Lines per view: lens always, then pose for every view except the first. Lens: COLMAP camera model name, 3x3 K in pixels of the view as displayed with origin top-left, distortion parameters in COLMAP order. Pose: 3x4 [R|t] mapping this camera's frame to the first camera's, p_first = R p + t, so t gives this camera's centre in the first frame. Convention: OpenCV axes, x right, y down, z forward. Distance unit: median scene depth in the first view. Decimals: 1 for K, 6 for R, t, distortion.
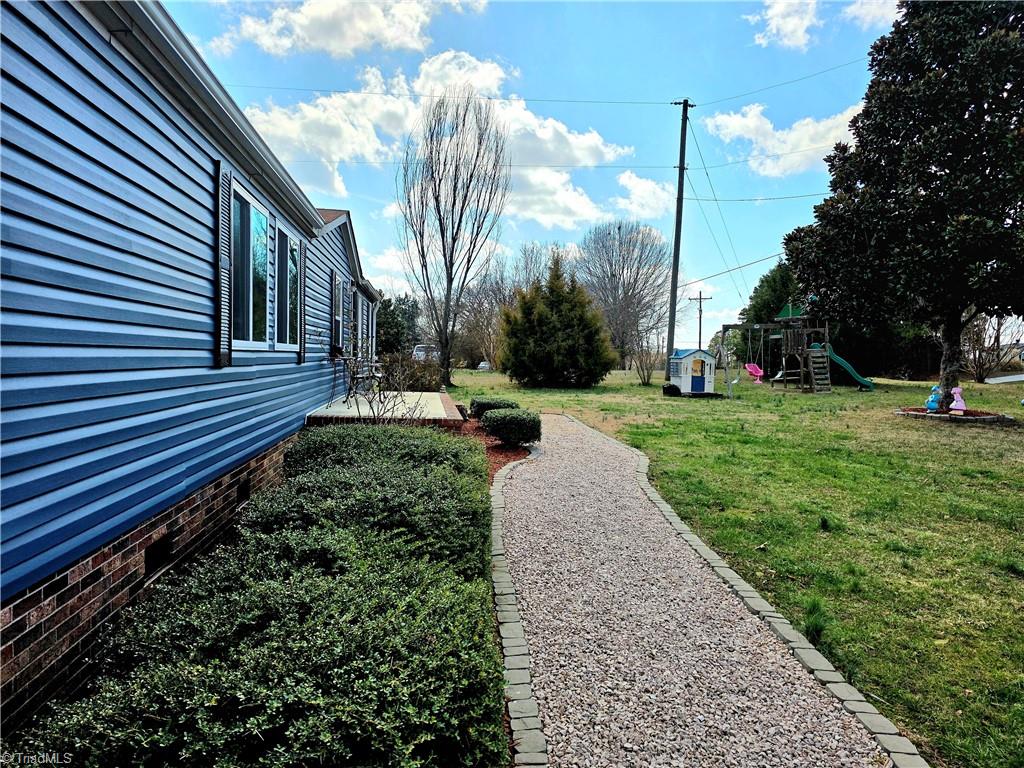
lens RADIAL K [[681.0, 0, 512.0], [0, 681.0, 384.0], [0, 0, 1]] dist [0.001373, 0.000120]
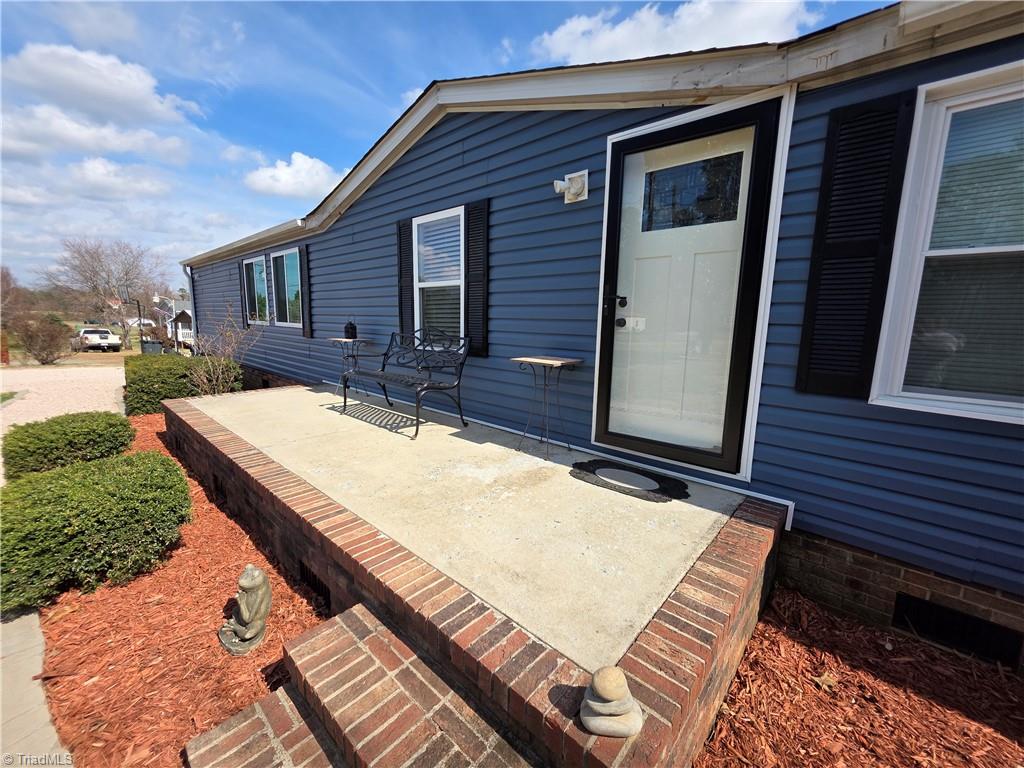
lens RADIAL K [[411.8, 0, 512.0], [0, 411.8, 384.0], [0, 0, 1]] dist [0.001124, 0.000243]
pose [[-0.756415, 0.061294, -0.651214, -0.031465], [-0.069045, 0.982555, 0.172679, -0.041942], [0.650438, 0.175580, -0.738988, 0.724210]]
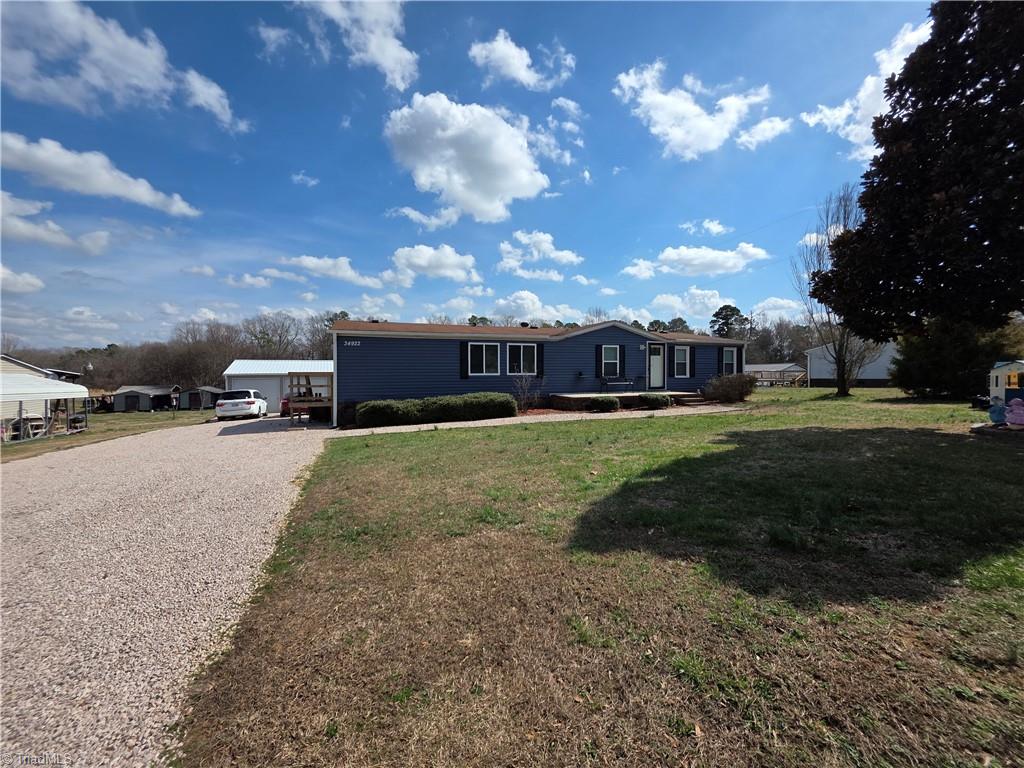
lens RADIAL K [[410.7, 0, 512.0], [0, 410.7, 384.0], [0, 0, 1]] dist [0.003536, 0.000587]
pose [[0.213317, -0.003357, -0.976977, 0.646679], [-0.030471, 0.999485, -0.010088, 0.008636], [0.976508, 0.031921, 0.213105, 0.164971]]
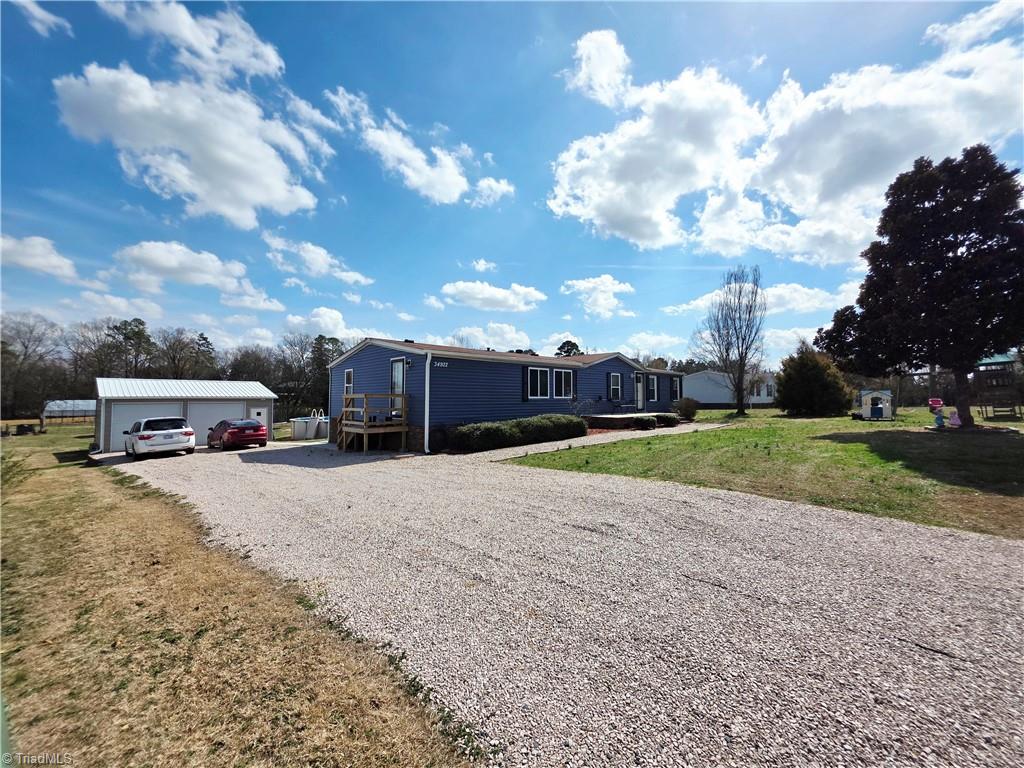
lens RADIAL K [[411.8, 0, 512.0], [0, 411.8, 384.0], [0, 0, 1]] dist [0.001124, 0.000243]
pose [[0.587108, -0.057838, -0.807440, 0.519436], [-0.016270, 0.996400, -0.083204, 0.026569], [0.809345, 0.061987, 0.584053, -0.241973]]
